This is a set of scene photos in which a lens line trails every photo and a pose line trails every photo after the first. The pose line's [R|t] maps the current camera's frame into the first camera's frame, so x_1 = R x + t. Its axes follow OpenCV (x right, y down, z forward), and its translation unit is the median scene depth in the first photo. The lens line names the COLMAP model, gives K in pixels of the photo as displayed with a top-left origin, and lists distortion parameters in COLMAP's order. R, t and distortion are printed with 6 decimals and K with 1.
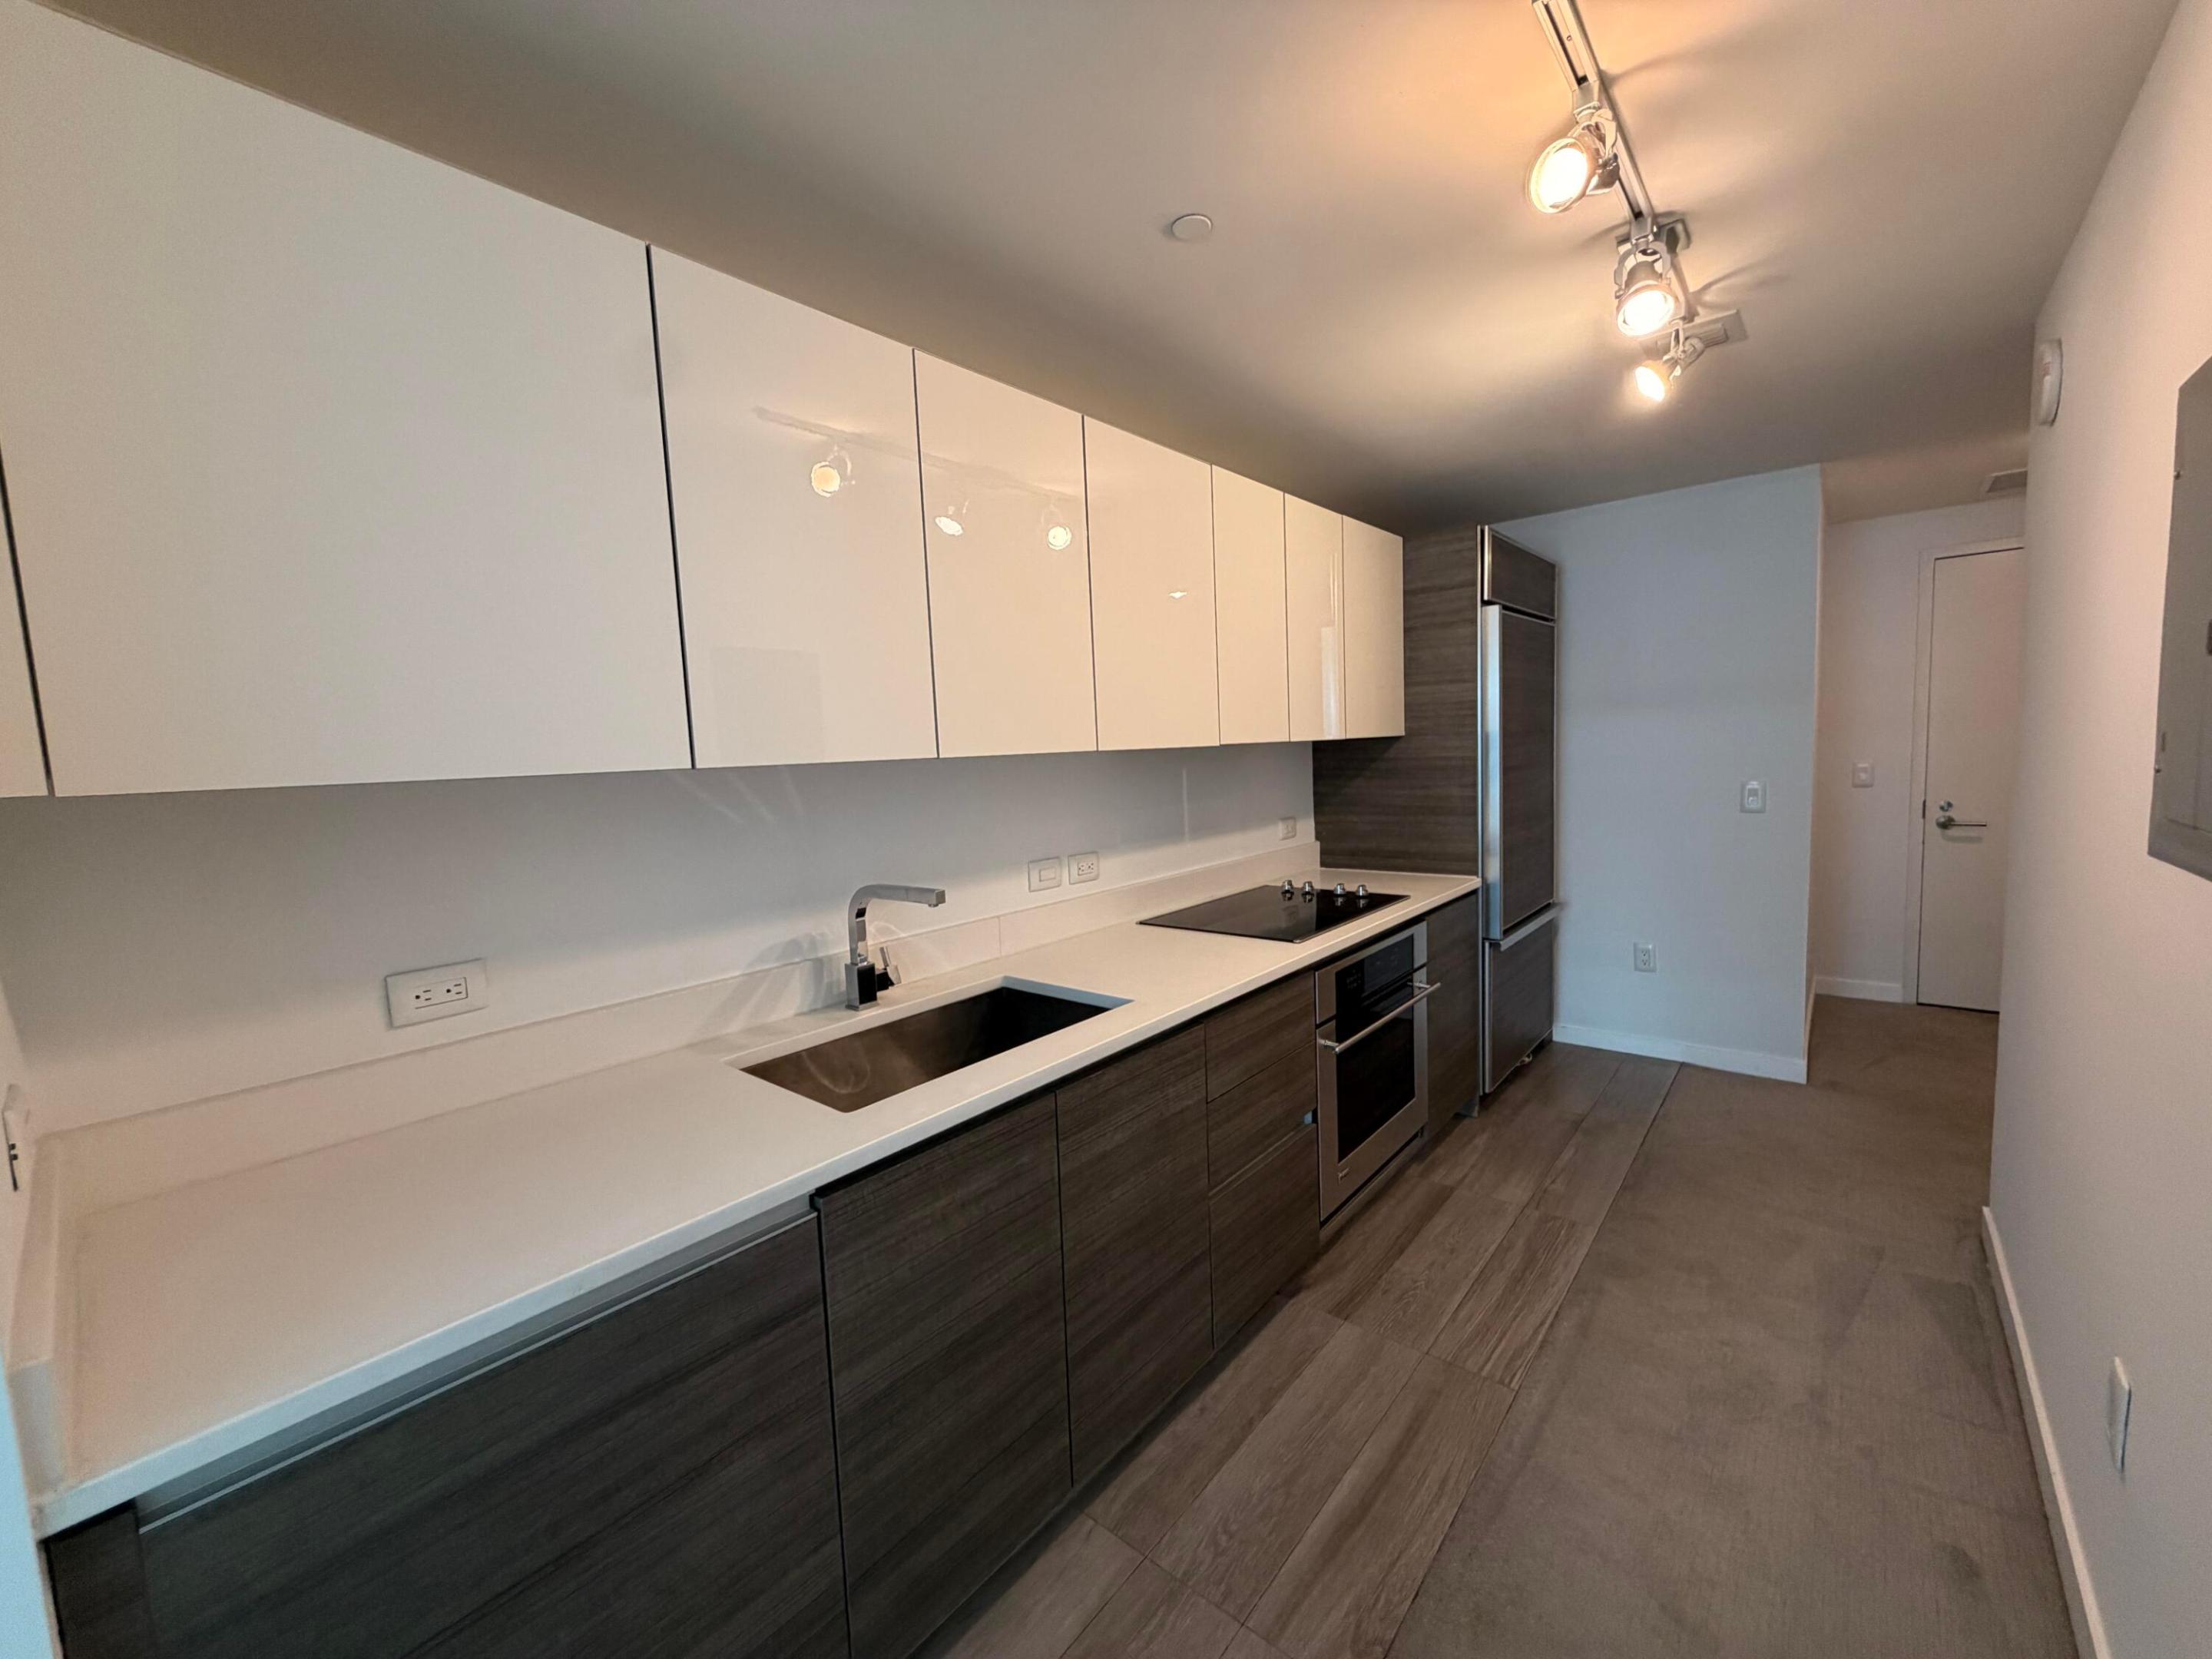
lens RADIAL K [[878.2, 0, 1095.6], [0, 878.2, 839.3], [0, 0, 1]] dist [0.001812, -0.000037]
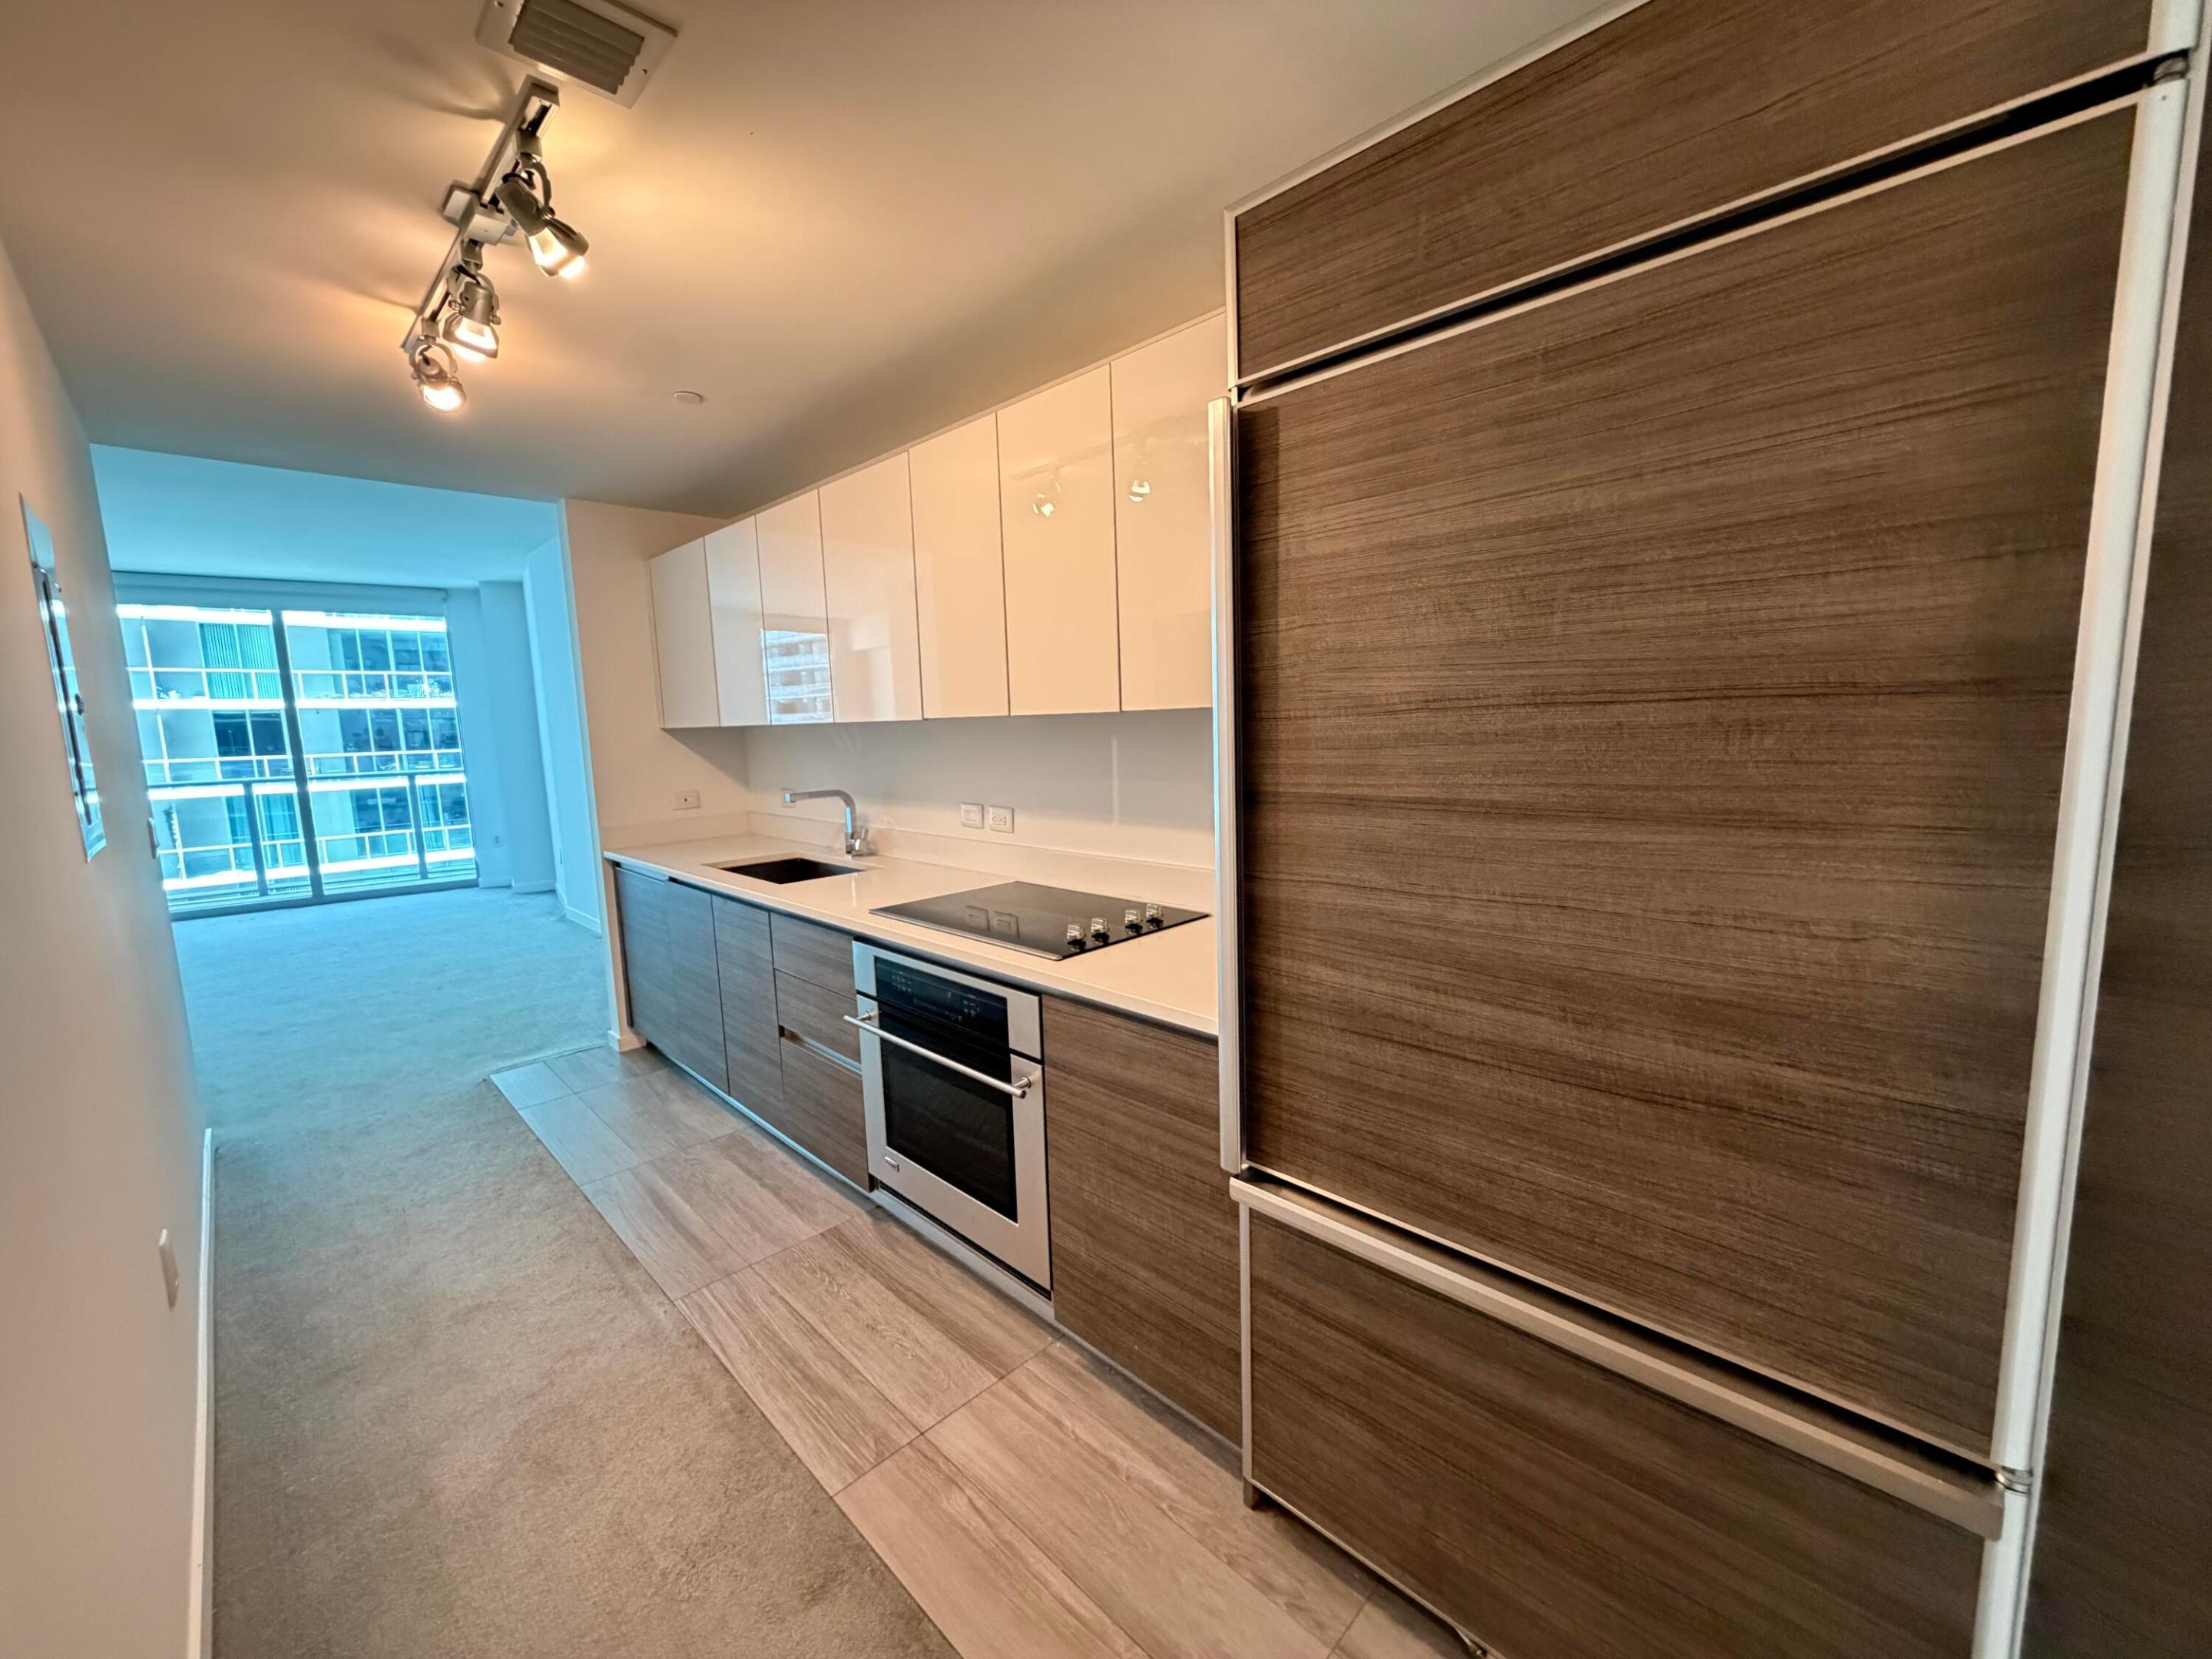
lens RADIAL K [[878.2, 0, 1091.3], [0, 878.2, 829.3], [0, 0, 1]] dist [0.001812, -0.000037]
pose [[-0.079239, 0.181795, -0.980139, 1.201977], [-0.058072, 0.980719, 0.186598, -0.189449], [0.995163, 0.071704, -0.067154, 1.304372]]
